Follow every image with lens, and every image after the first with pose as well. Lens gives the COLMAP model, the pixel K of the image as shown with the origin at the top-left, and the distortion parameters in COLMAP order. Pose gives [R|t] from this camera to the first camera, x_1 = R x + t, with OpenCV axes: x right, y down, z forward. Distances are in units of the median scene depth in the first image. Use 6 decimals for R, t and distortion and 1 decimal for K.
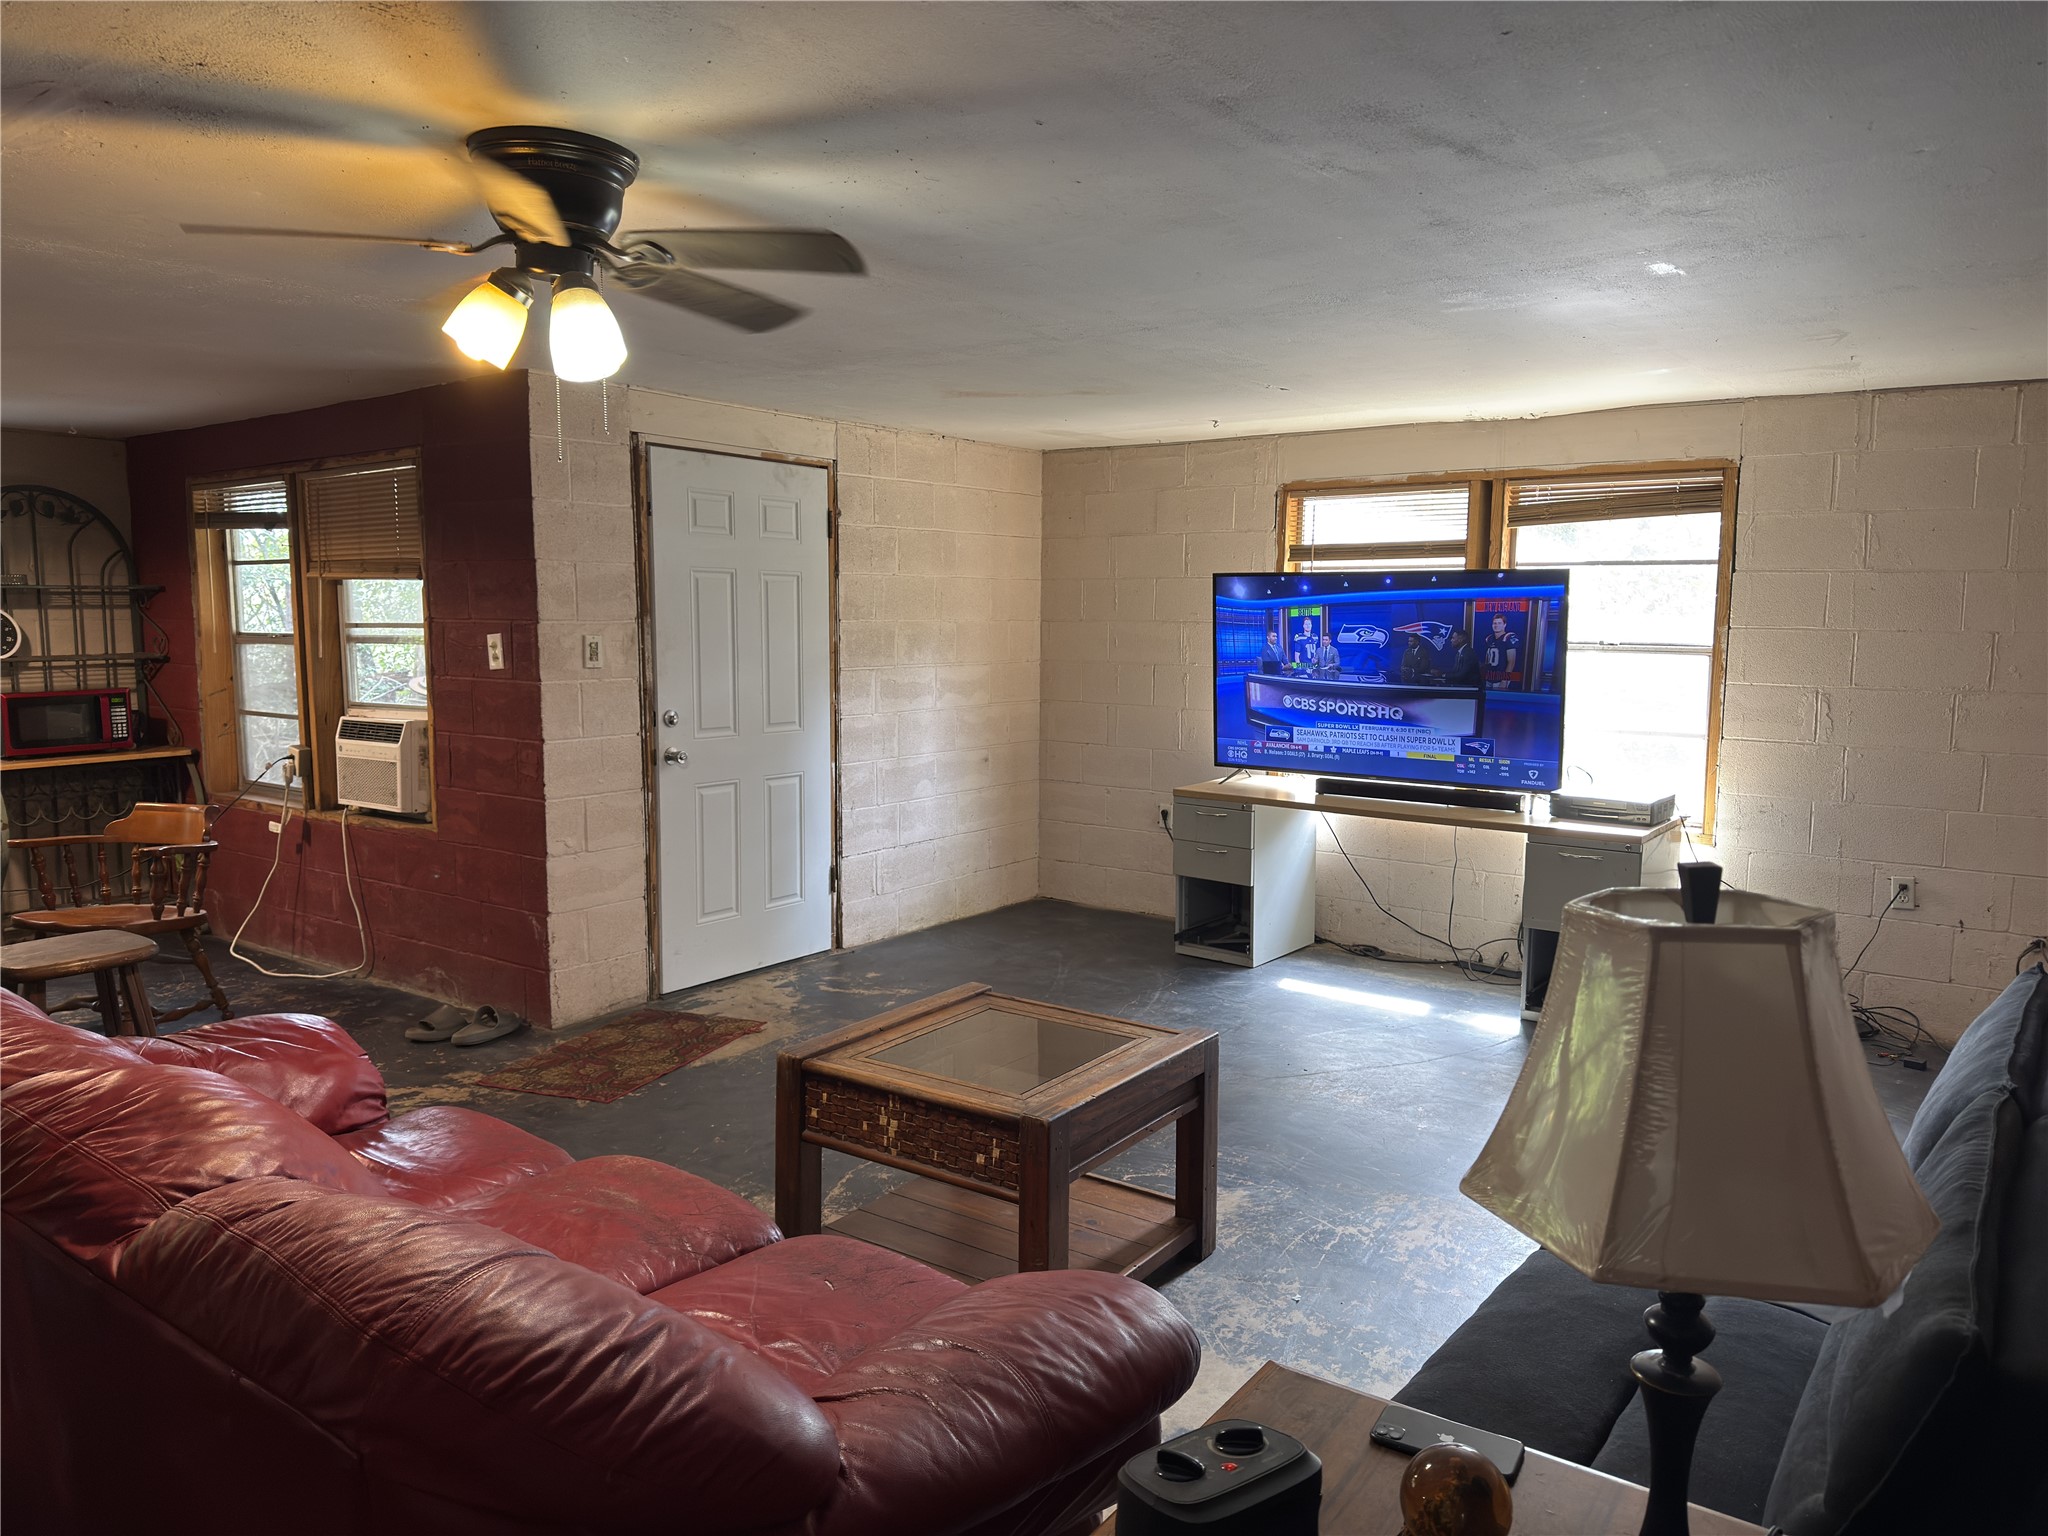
lens RADIAL K [[1420.1, 0, 1024.0], [0, 1420.1, 768.0], [0, 0, 1]] dist [0.012761, -0.014180]
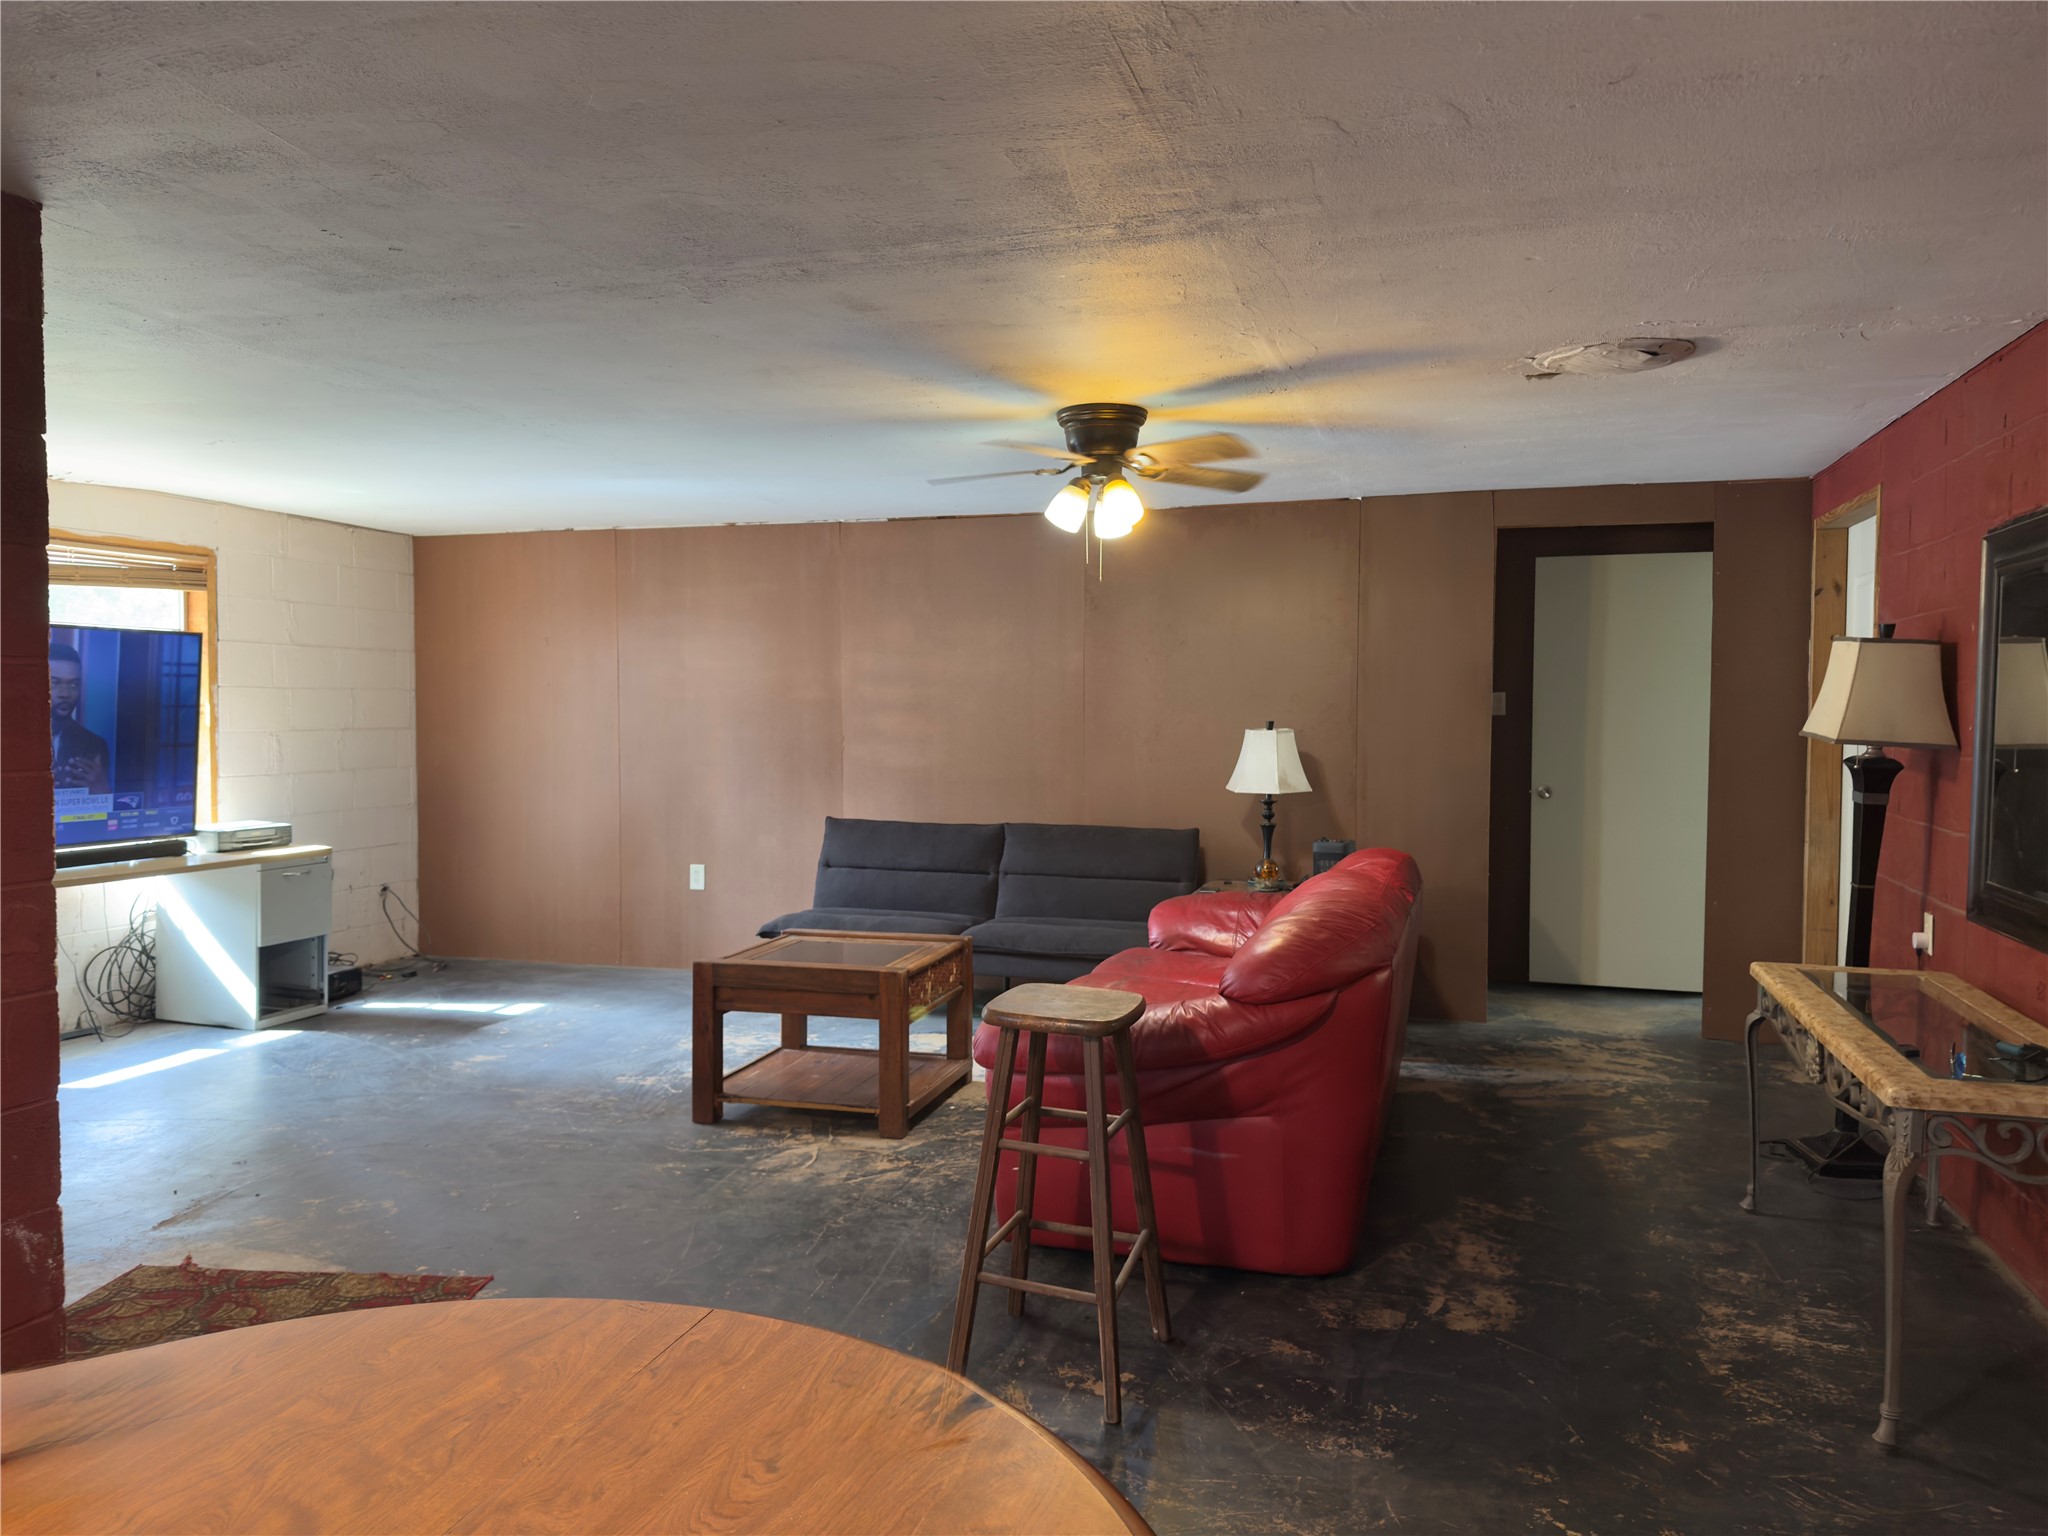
lens RADIAL K [[1420.1, 0, 1024.0], [0, 1420.1, 768.0], [0, 0, 1]] dist [0.012761, -0.014180]
pose [[-0.326793, -0.045743, 0.943988, -0.852921], [0.099006, 0.991675, 0.082328, -0.059126], [-0.939896, 0.120364, -0.319543, 0.722759]]
